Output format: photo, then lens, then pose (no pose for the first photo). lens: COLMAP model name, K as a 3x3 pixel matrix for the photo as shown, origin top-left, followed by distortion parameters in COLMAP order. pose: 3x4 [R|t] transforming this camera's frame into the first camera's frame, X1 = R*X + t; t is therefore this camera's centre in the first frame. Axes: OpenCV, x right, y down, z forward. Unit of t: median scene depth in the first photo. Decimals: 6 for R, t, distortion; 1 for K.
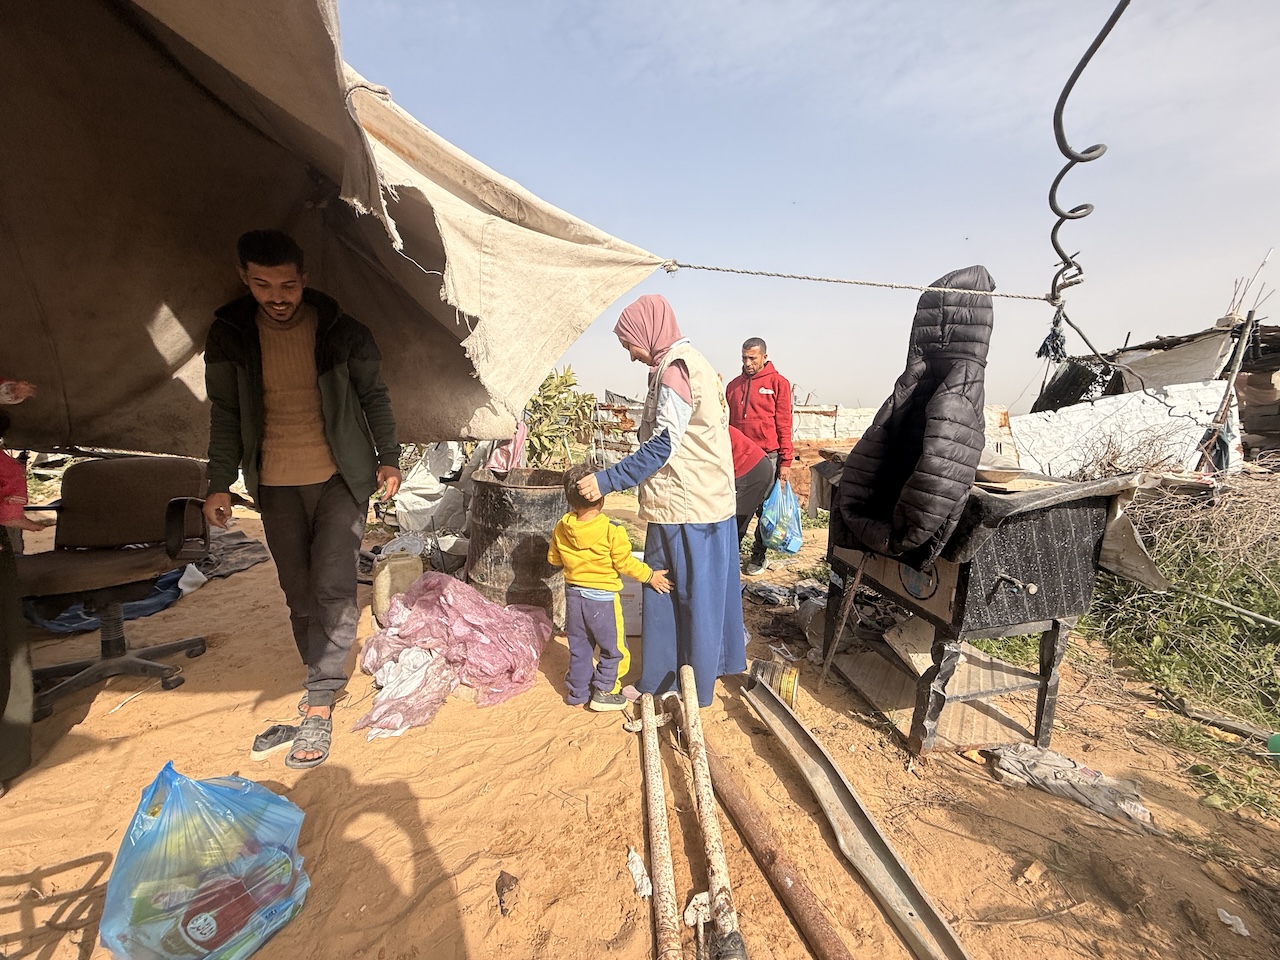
lens RADIAL K [[510.6, 0, 640.1], [0, 510.6, 485.3], [0, 0, 1]] dist [-0.009548, 0.000293]
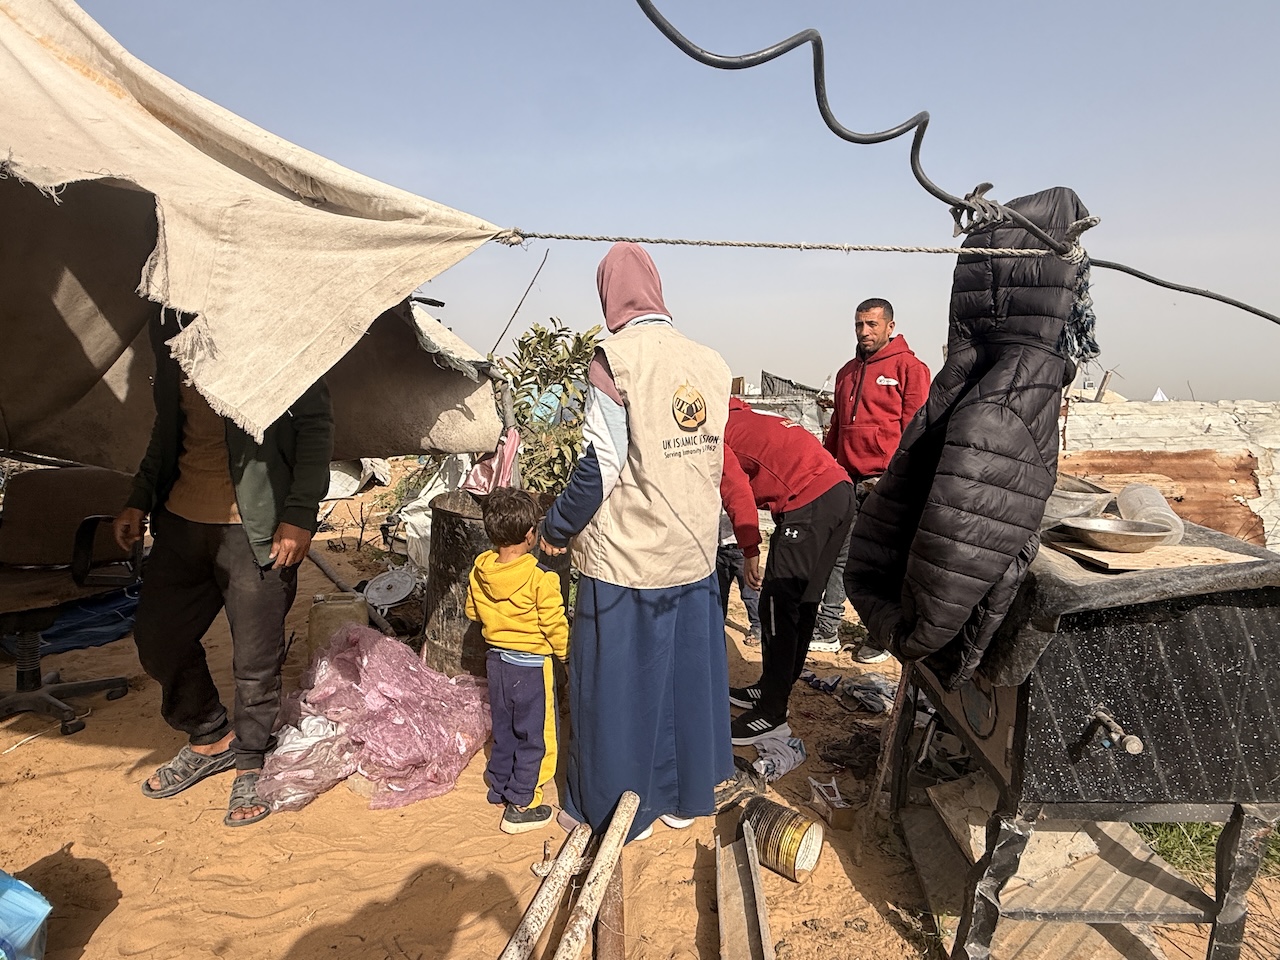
lens RADIAL K [[723.2, 0, 639.5], [0, 723.2, 478.0], [0, 0, 1]] dist [-0.006595, -0.001678]
pose [[0.961954, 0.025478, -0.272021, 0.394990], [-0.034739, 0.998967, -0.029282, -0.044995], [0.270994, 0.037618, 0.961846, 0.056841]]
